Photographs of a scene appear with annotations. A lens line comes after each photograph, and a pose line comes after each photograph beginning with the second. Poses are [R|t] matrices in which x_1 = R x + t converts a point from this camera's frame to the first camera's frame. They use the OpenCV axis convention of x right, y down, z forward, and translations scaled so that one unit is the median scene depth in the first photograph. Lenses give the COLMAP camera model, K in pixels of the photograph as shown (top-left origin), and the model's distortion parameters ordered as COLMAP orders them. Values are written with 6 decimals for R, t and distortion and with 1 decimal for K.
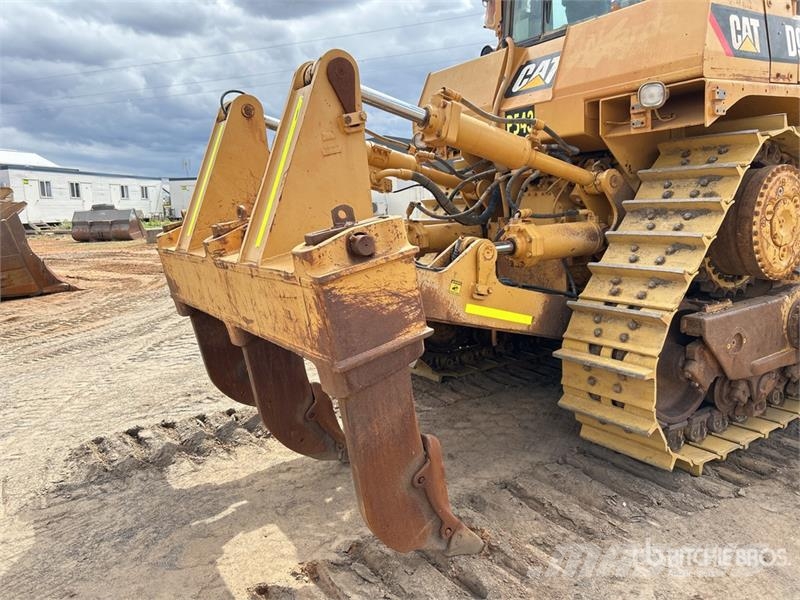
lens RADIAL K [[599.1, 0, 402.9], [0, 599.1, 295.6], [0, 0, 1]] dist [0.082784, -0.101230]
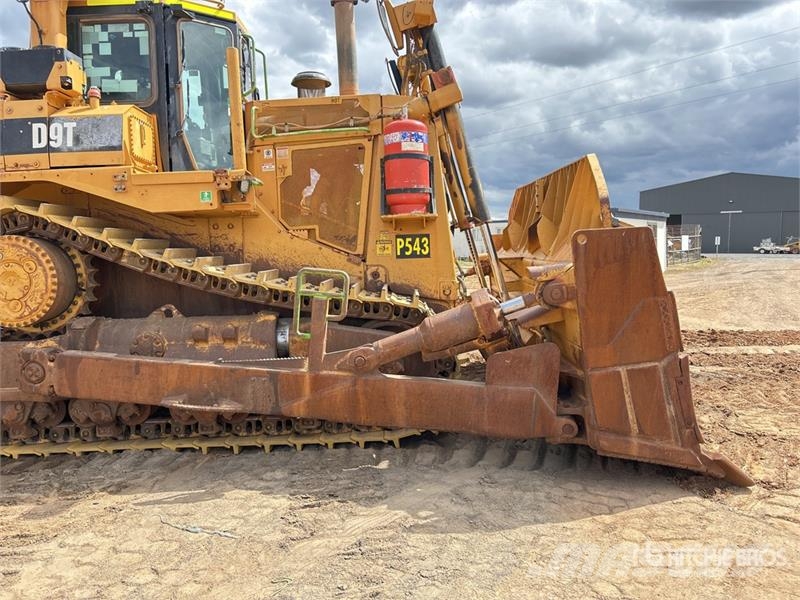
lens RADIAL K [[599.1, 0, 402.9], [0, 599.1, 295.6], [0, 0, 1]] dist [0.082784, -0.101230]
pose [[0.826055, 0.078396, -0.558111, 2.046546], [-0.113351, 0.993153, -0.028266, -0.150465], [0.552073, 0.086612, 0.829285, 0.425490]]
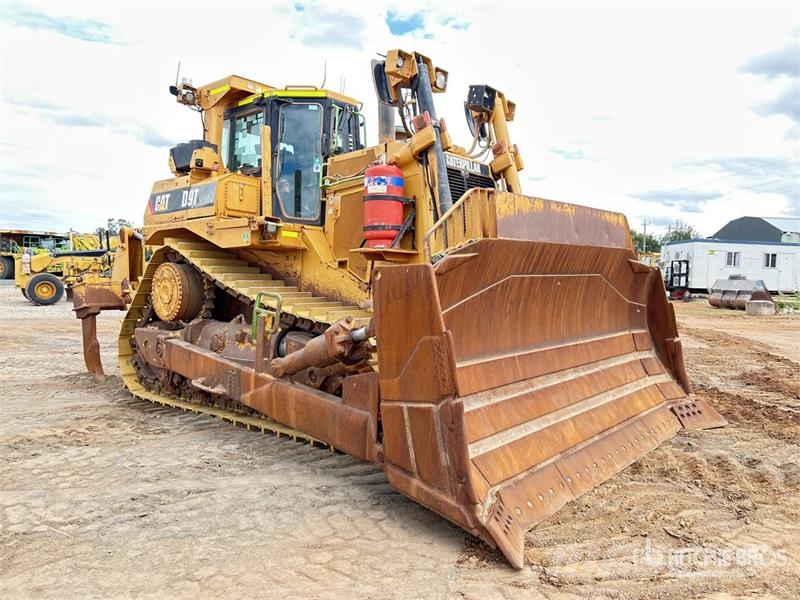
lens RADIAL K [[599.1, 0, 402.9], [0, 599.1, 295.6], [0, 0, 1]] dist [0.082784, -0.101230]
pose [[0.273492, 0.084432, -0.958162, 2.783616], [-0.182197, 0.982654, 0.034585, -0.323610], [0.944461, 0.165115, 0.284131, 1.205169]]
